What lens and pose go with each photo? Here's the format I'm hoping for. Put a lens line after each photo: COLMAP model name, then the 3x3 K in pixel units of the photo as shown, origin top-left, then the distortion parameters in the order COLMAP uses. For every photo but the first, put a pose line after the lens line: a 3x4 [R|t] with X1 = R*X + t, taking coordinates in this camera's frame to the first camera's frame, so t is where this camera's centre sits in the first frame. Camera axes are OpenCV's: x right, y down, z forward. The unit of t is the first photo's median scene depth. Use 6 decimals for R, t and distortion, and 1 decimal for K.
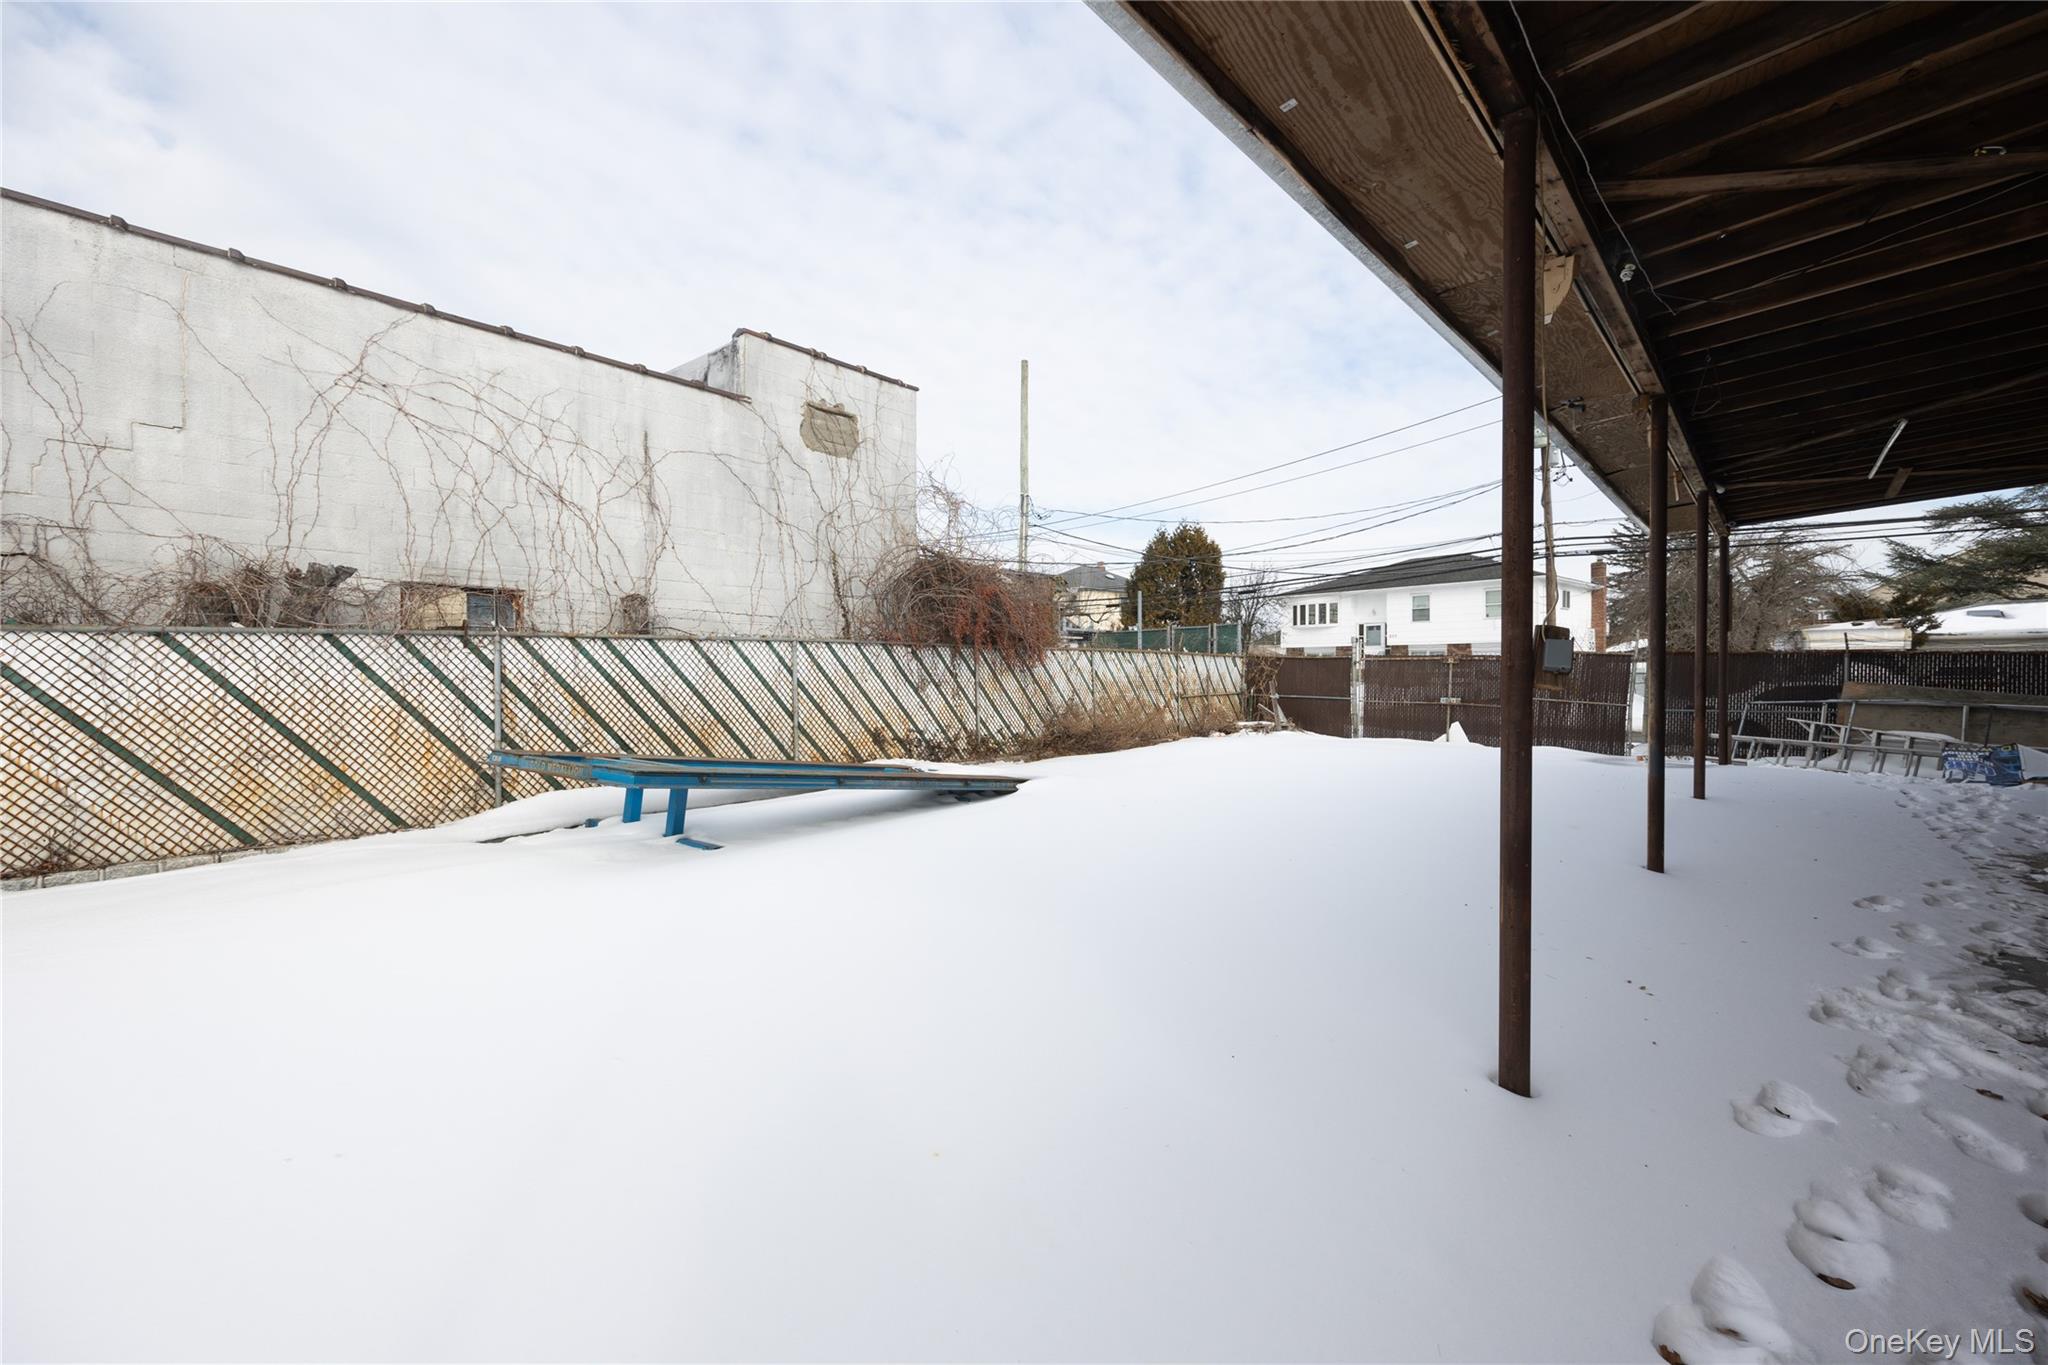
lens RADIAL K [[806.9, 0, 1030.0], [0, 806.9, 680.2], [0, 0, 1]] dist [-0.001152, -0.000086]
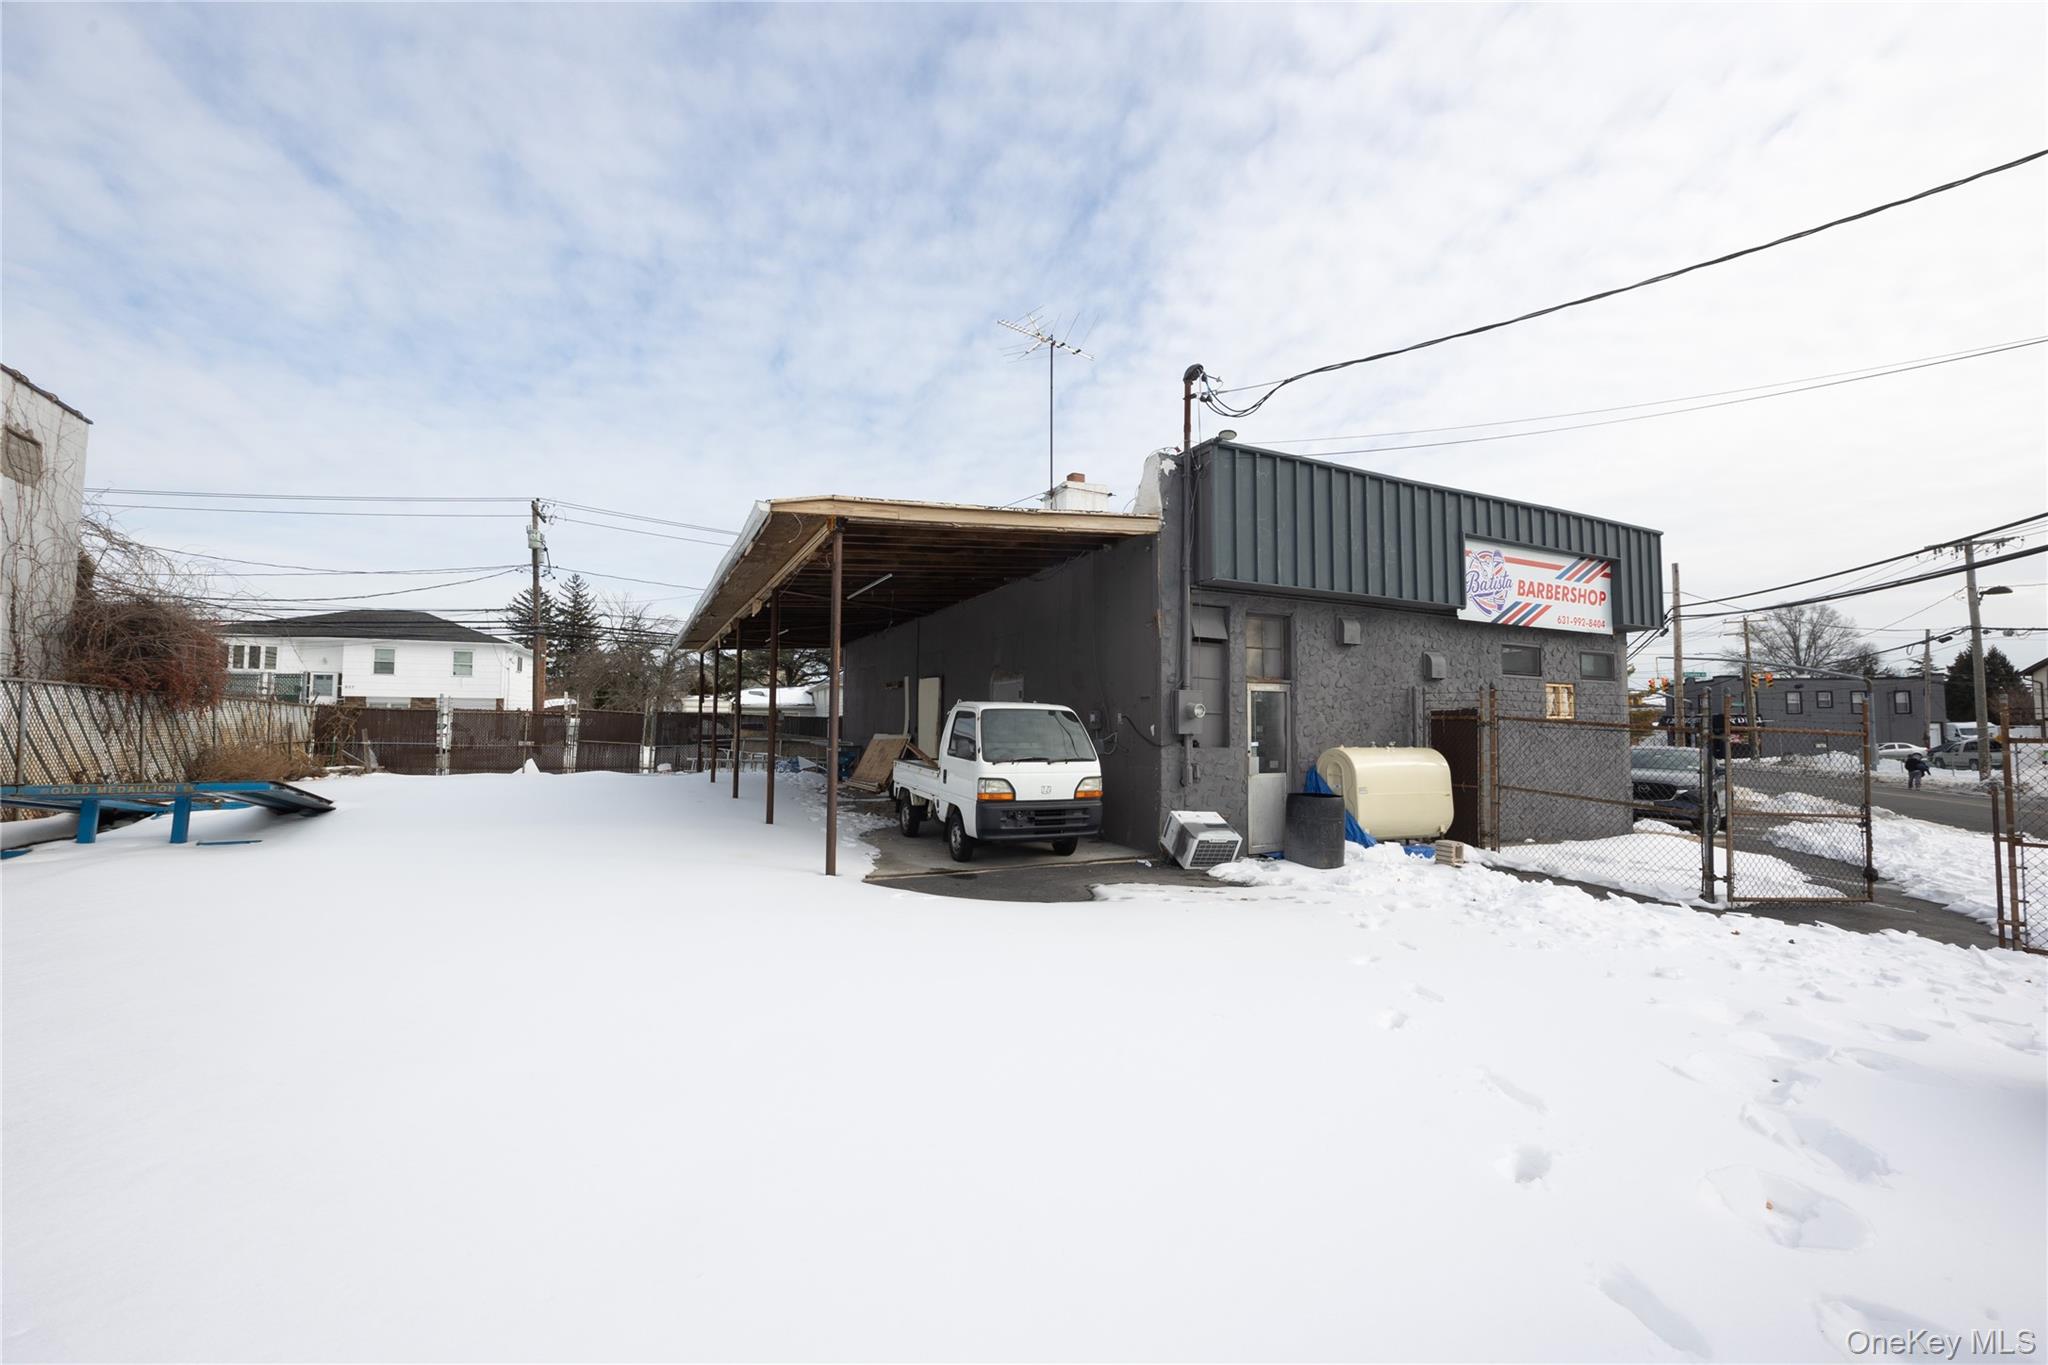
lens RADIAL K [[806.9, 0, 1030.0], [0, 806.9, 680.2], [0, 0, 1]] dist [-0.001152, -0.000086]
pose [[0.332828, 0.061518, 0.940979, -0.513756], [0.001270, 0.997840, -0.065685, 0.008609], [-0.942987, 0.023056, 0.332031, -0.291578]]
